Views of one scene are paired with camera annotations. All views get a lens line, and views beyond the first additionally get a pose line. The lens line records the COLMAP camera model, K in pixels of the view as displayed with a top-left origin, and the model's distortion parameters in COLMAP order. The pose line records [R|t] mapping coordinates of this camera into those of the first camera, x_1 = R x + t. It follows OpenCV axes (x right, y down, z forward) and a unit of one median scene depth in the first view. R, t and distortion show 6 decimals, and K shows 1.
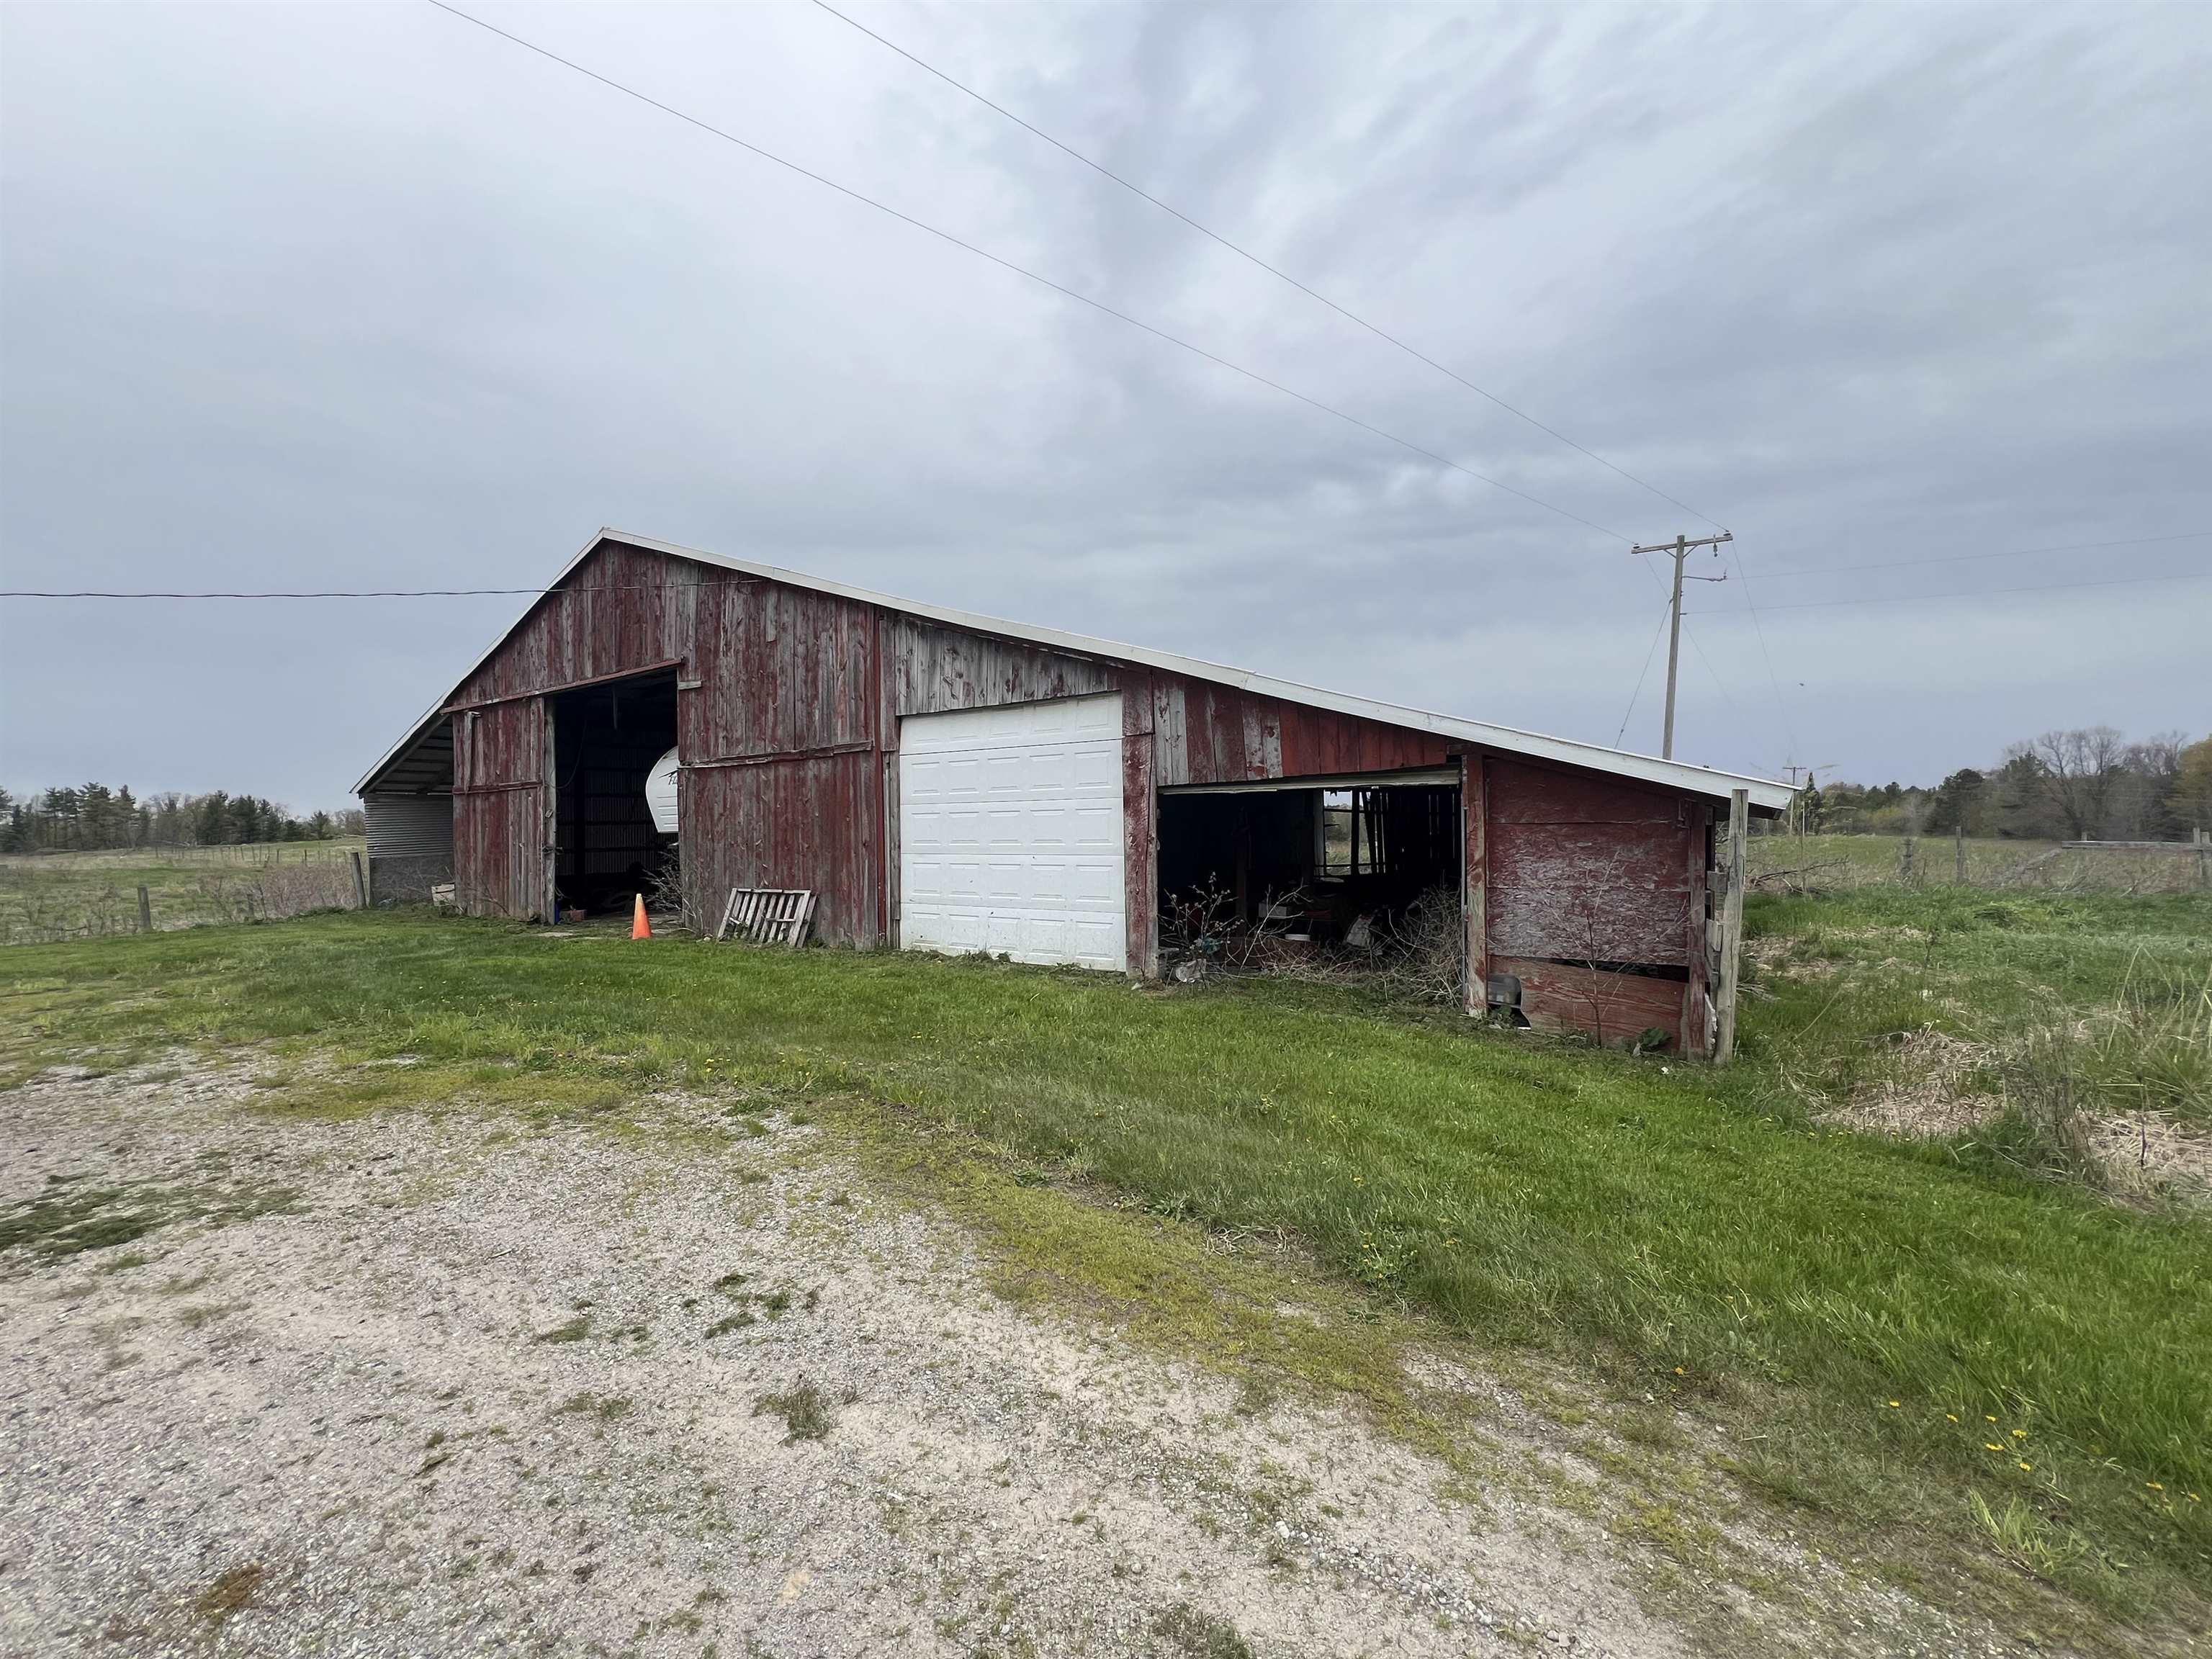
lens RADIAL K [[880.5, 0, 1102.2], [0, 880.5, 819.4], [0, 0, 1]] dist [-0.000631, 0.000007]
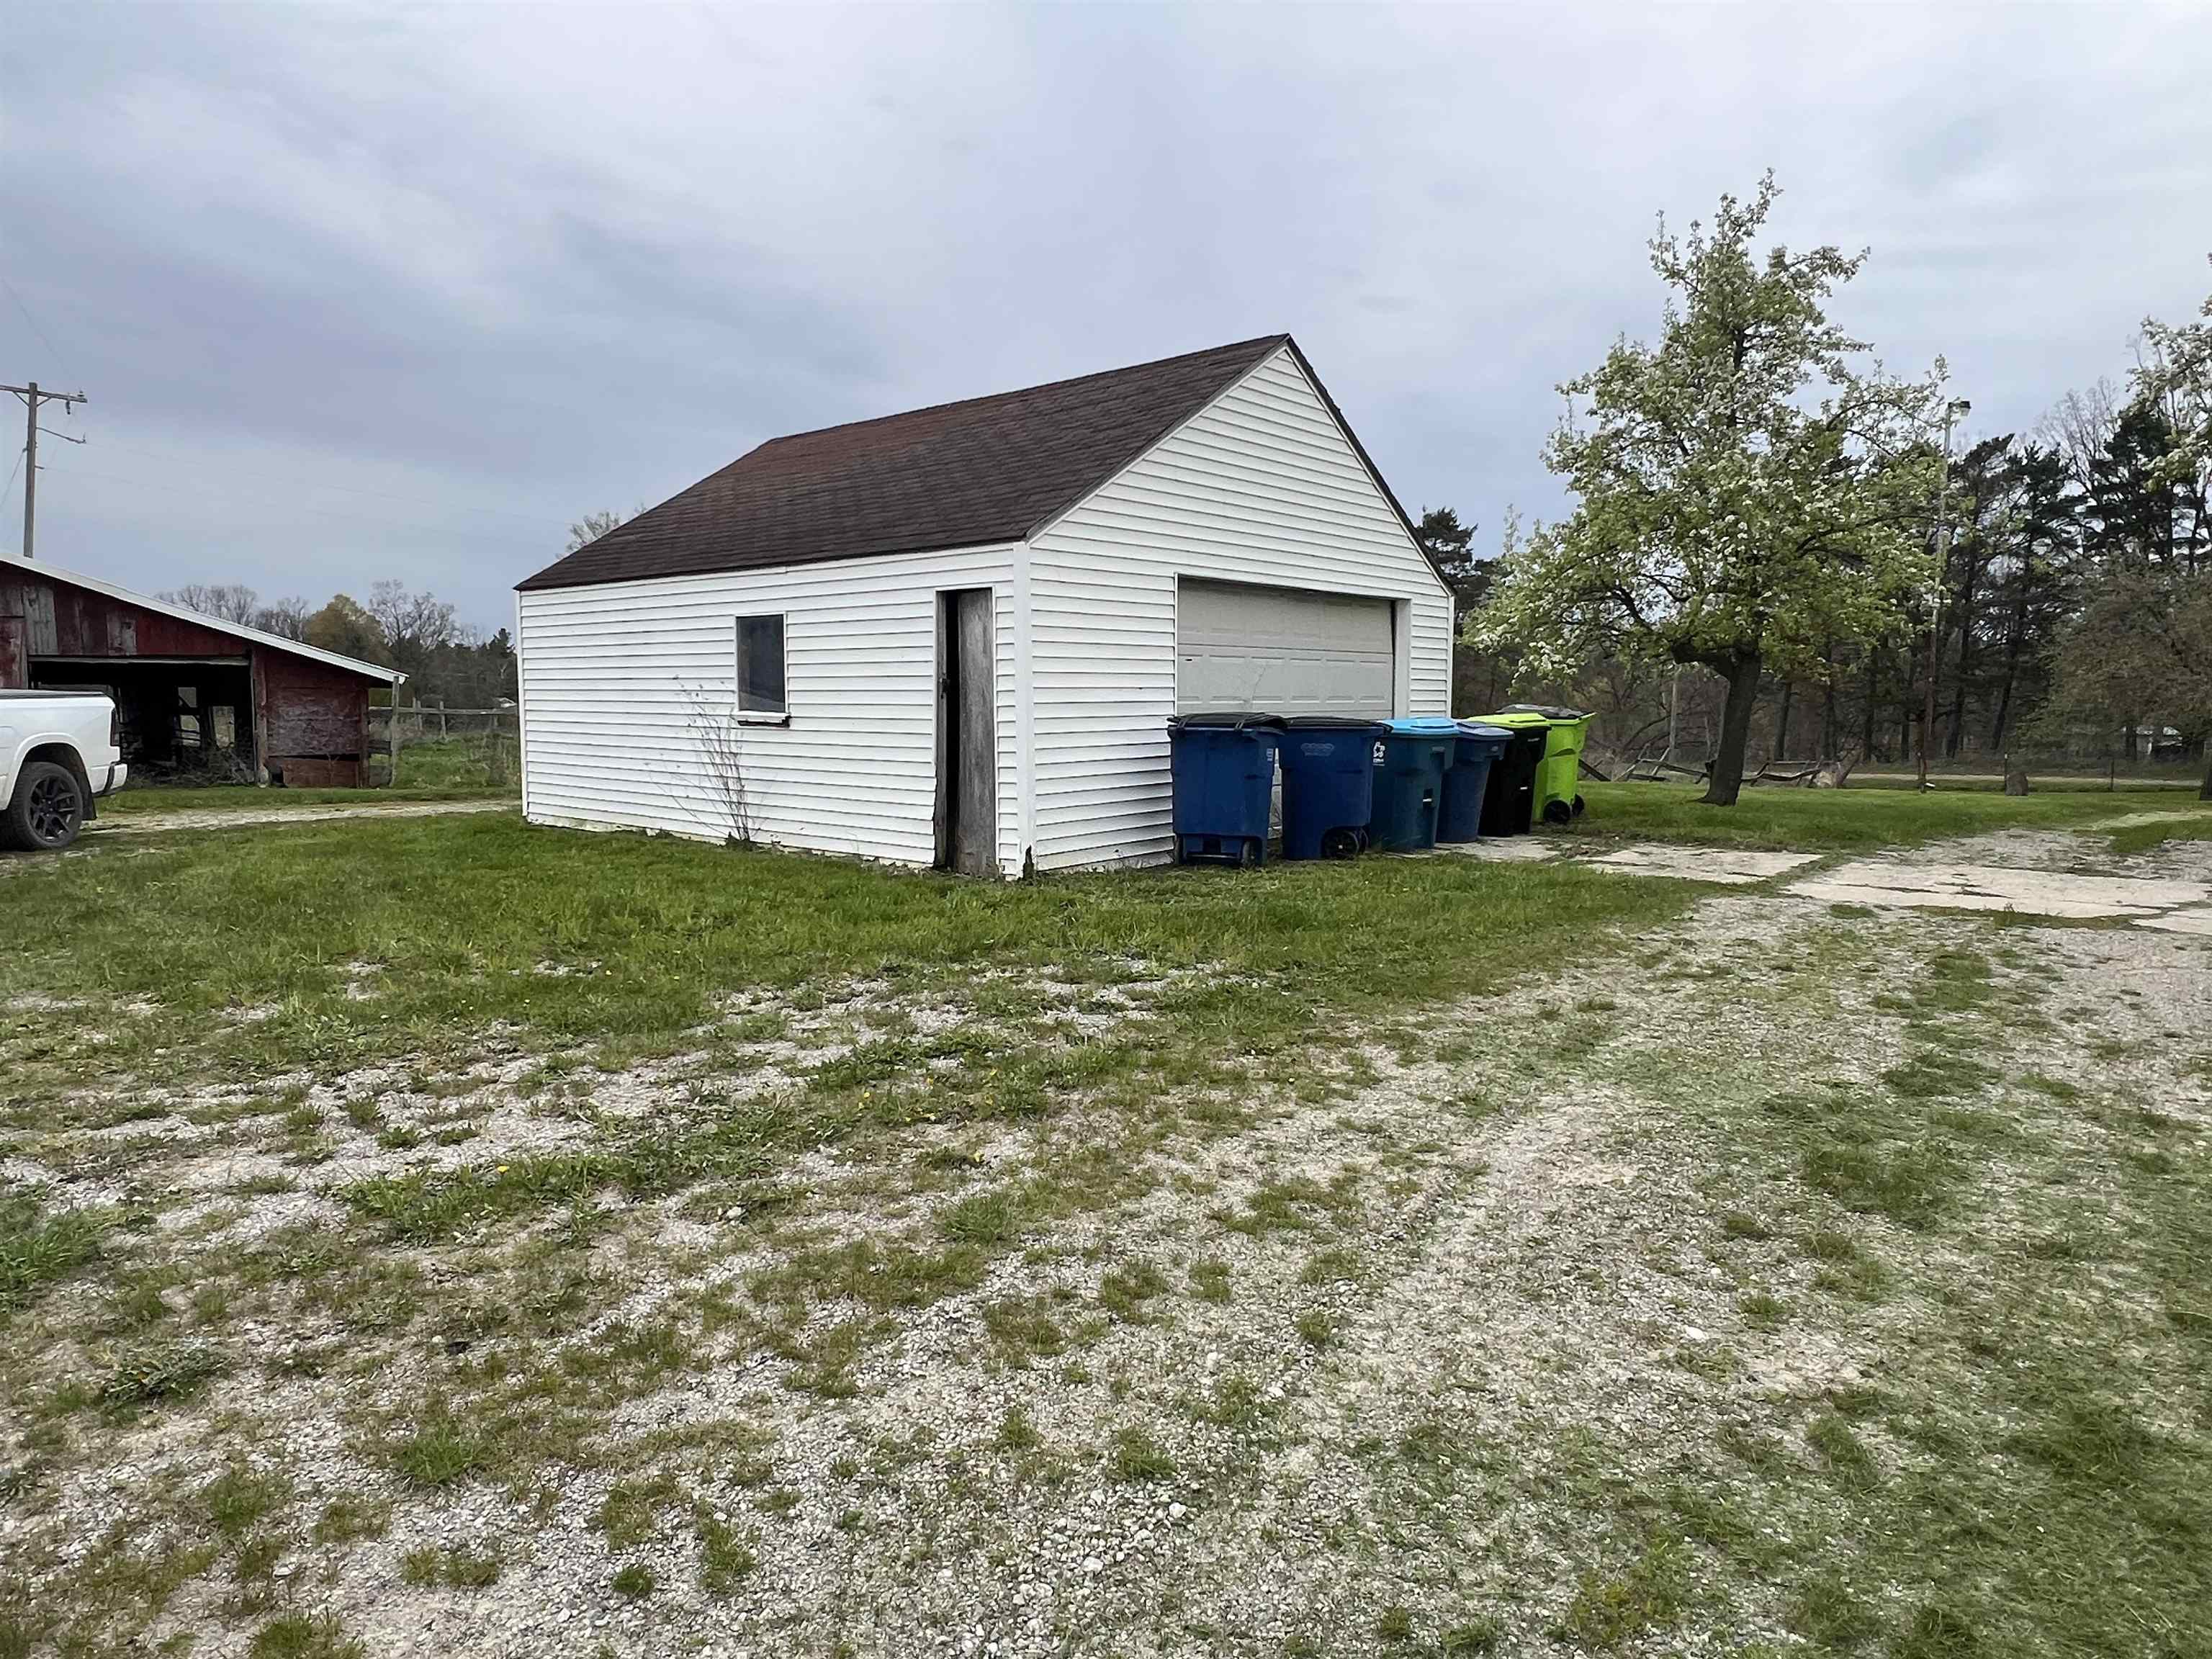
lens RADIAL K [[1344.8, 0, 1106.0], [0, 1344.8, 829.5], [0, 0, 1]] dist [0.000055, -0.001111]
pose [[0.132454, -0.084560, 0.987576, -1.887645], [-0.024358, 0.995776, 0.088529, 0.008190], [-0.990890, -0.035781, 0.129835, -1.015334]]
